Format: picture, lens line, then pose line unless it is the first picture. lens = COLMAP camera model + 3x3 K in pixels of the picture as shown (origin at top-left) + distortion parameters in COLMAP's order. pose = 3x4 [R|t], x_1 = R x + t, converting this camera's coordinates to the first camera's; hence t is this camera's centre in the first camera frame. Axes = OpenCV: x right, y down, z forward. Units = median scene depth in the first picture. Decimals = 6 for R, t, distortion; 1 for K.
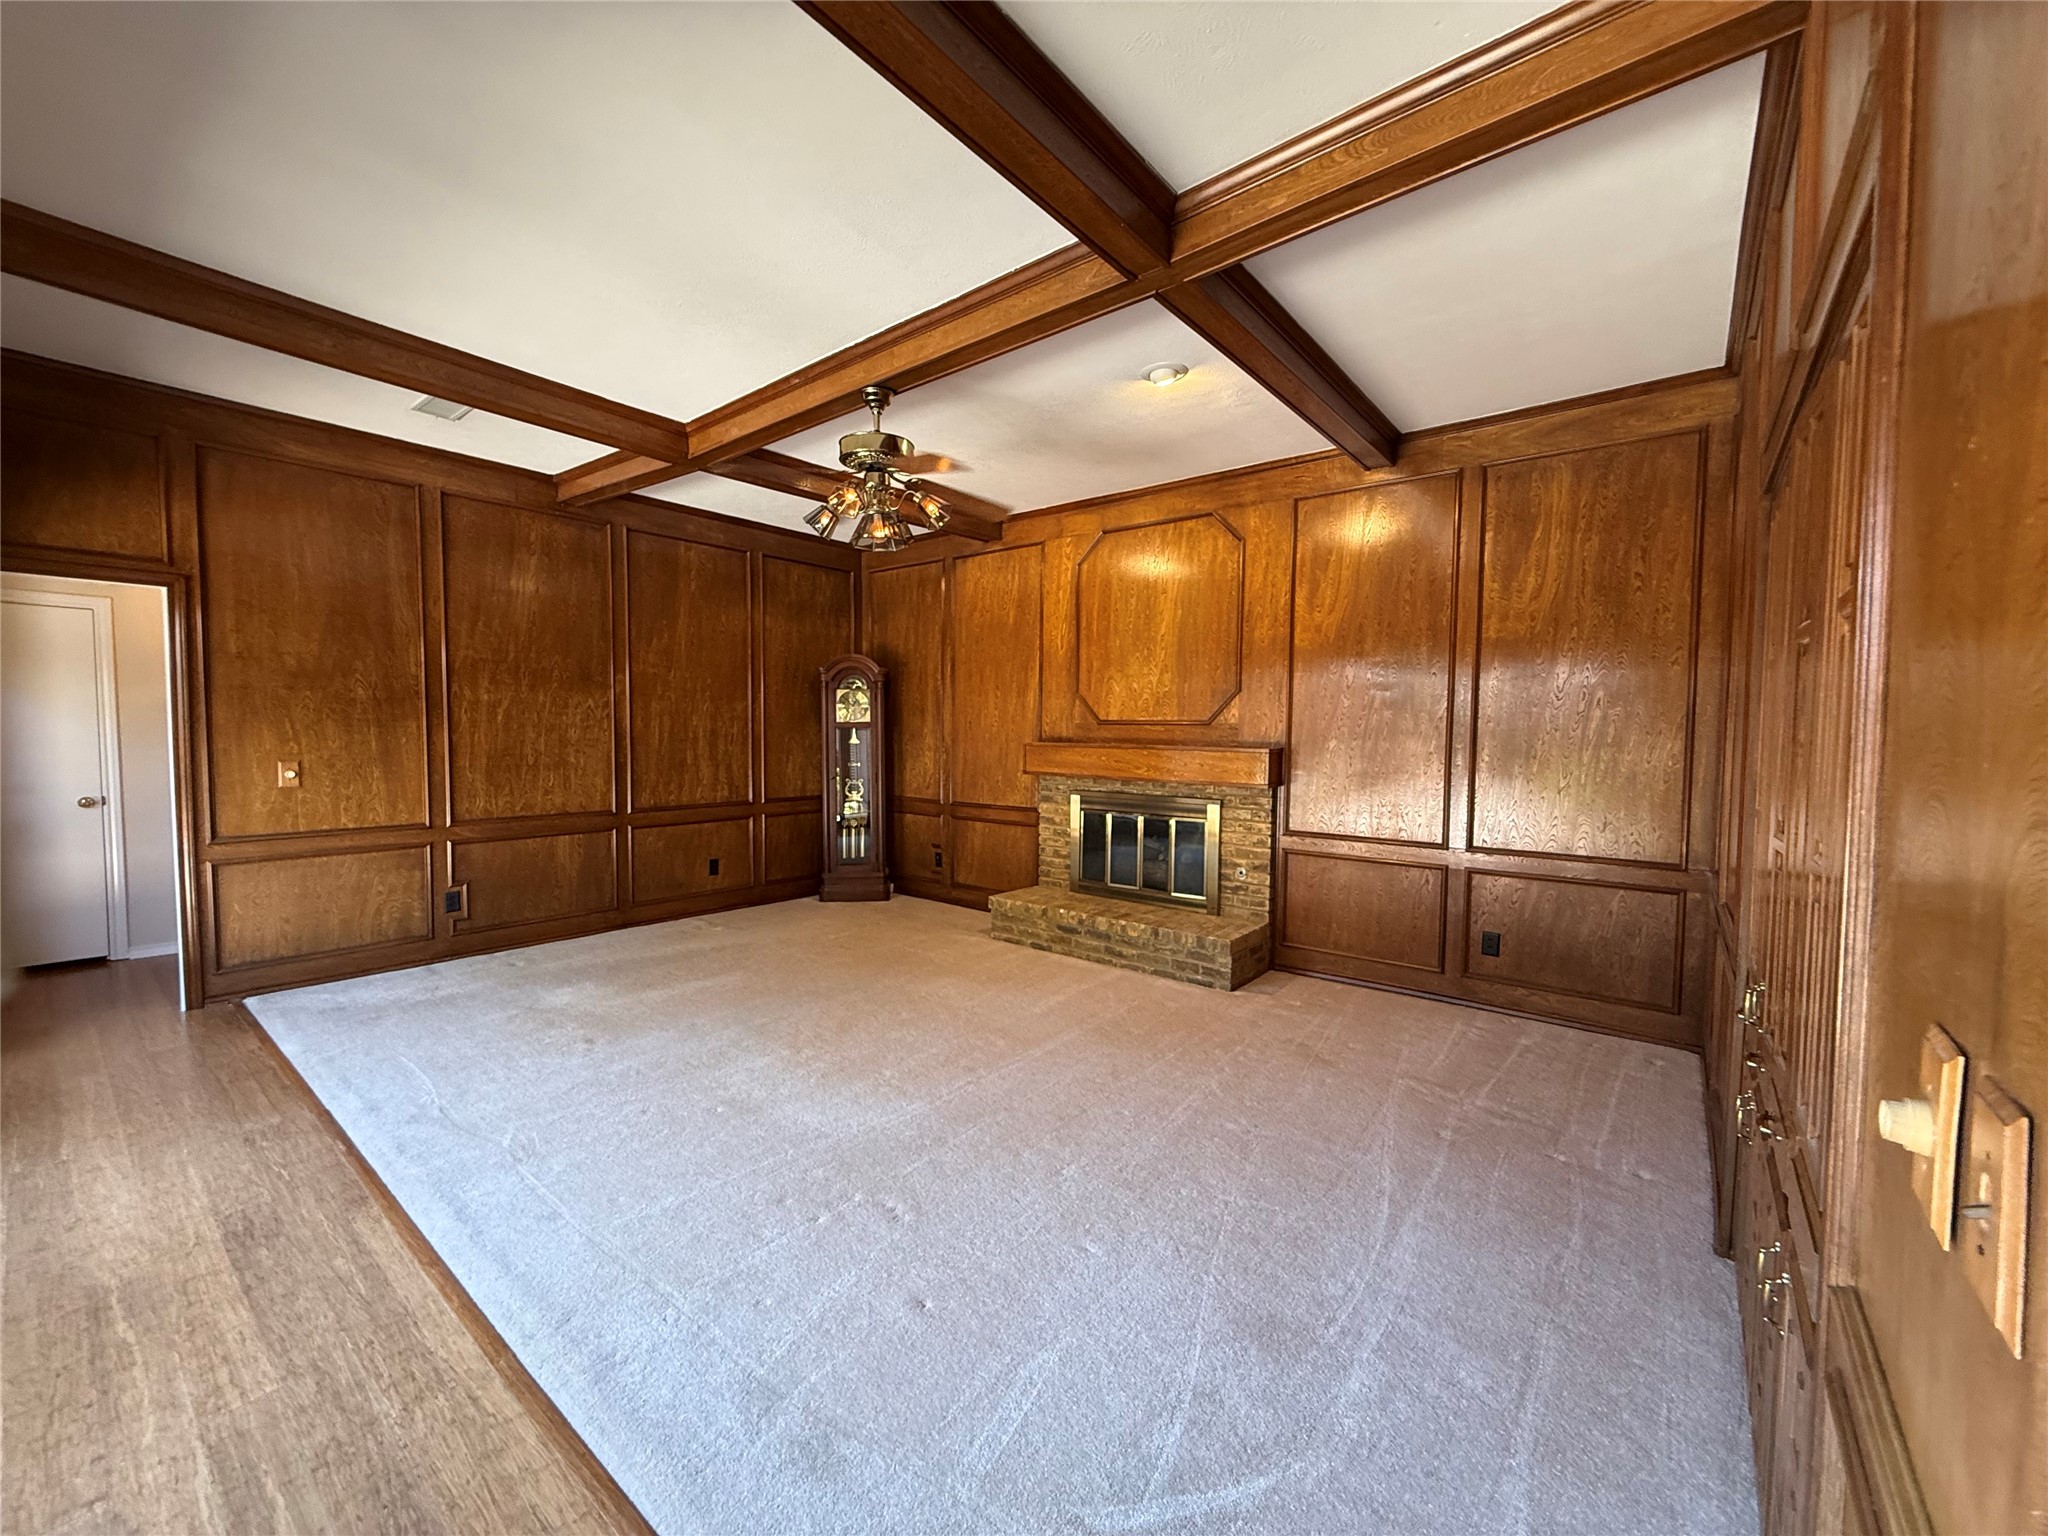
lens RADIAL K [[817.3, 0, 1021.5], [0, 817.3, 766.0], [0, 0, 1]] dist [0.000331, 0.000522]
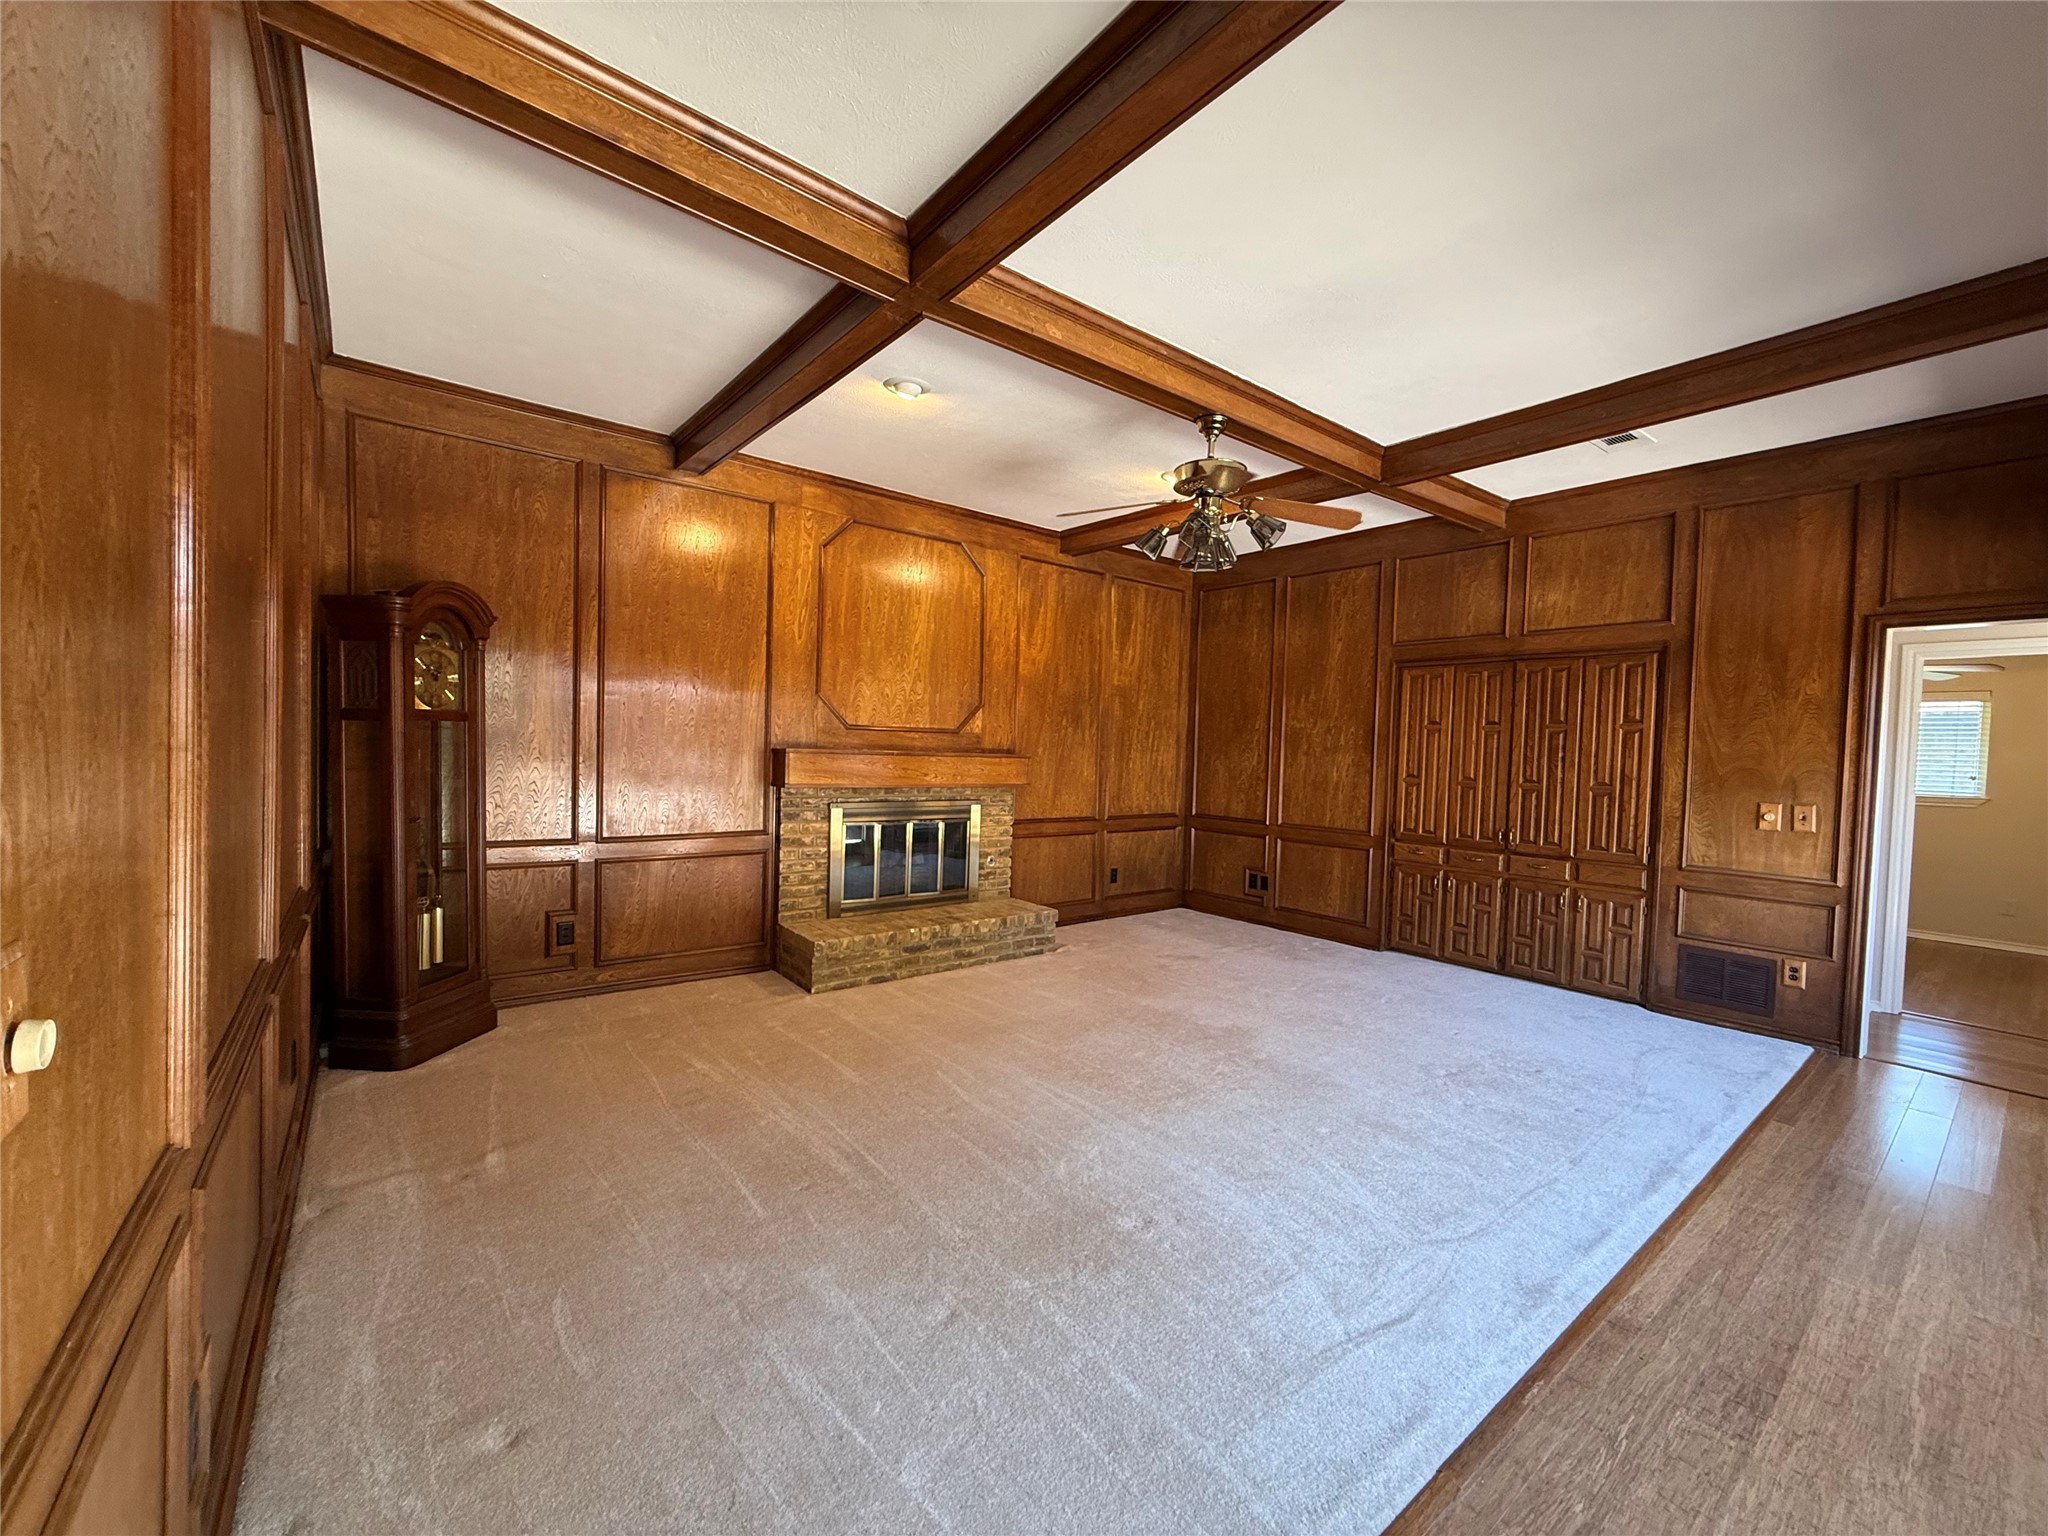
lens RADIAL K [[817.3, 0, 1020.0], [0, 817.3, 767.6], [0, 0, 1]] dist [0.000331, 0.000522]
pose [[0.216845, -0.031309, 0.975704, -0.912295], [0.016714, 0.999458, 0.028357, -0.037130], [-0.976063, 0.010159, 0.217251, 0.740009]]
